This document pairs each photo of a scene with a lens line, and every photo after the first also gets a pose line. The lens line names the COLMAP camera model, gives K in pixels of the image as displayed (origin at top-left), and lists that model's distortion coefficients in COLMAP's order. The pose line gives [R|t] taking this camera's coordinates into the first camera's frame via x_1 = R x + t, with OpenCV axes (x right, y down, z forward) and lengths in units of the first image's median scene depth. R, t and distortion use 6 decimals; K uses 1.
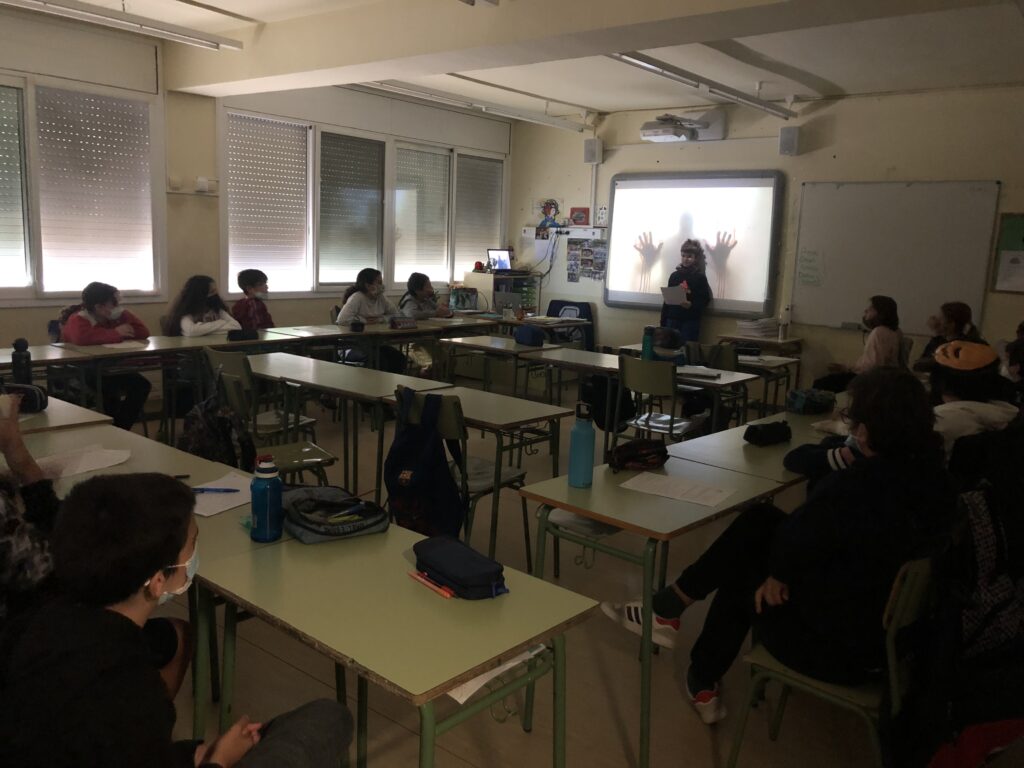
lens RADIAL K [[852.3, 0, 528.3], [0, 852.3, 361.5], [0, 0, 1]] dist [0.072023, -0.007098]
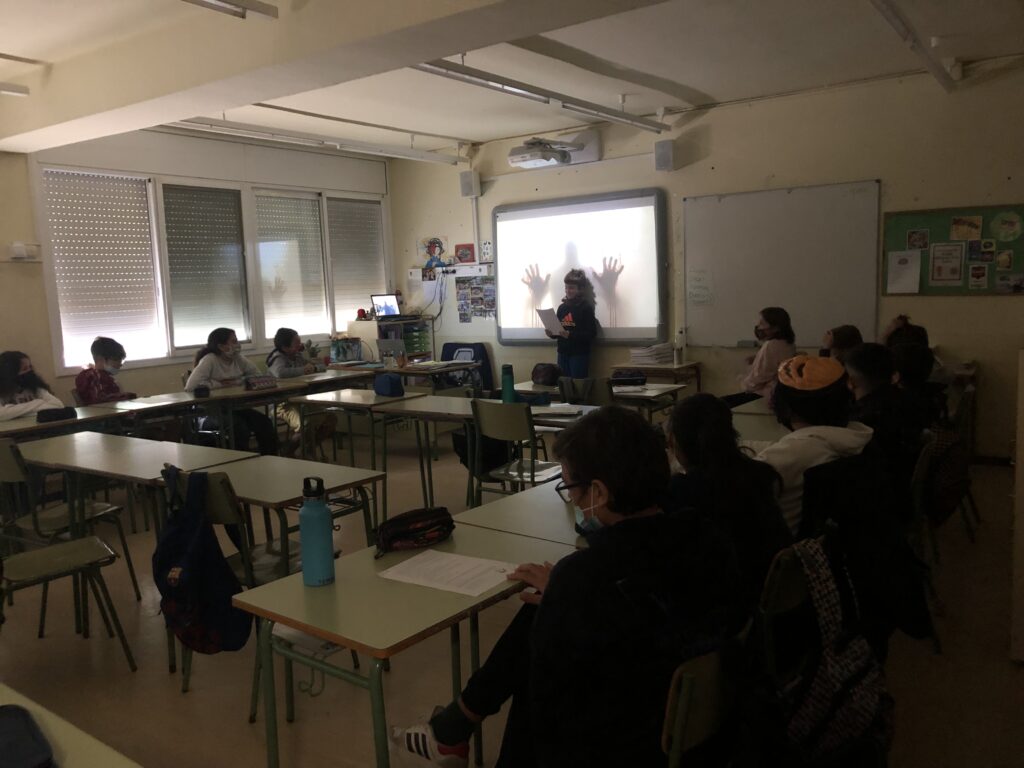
lens RADIAL K [[840.4, 0, 512.0], [0, 840.4, 384.0], [0, 0, 1]] dist [0.080150, -0.005040]
pose [[0.995631, -0.088319, 0.030322, 0.085172], [0.088959, 0.995826, -0.020425, -0.001678], [-0.028391, 0.023034, 0.999331, 0.078470]]
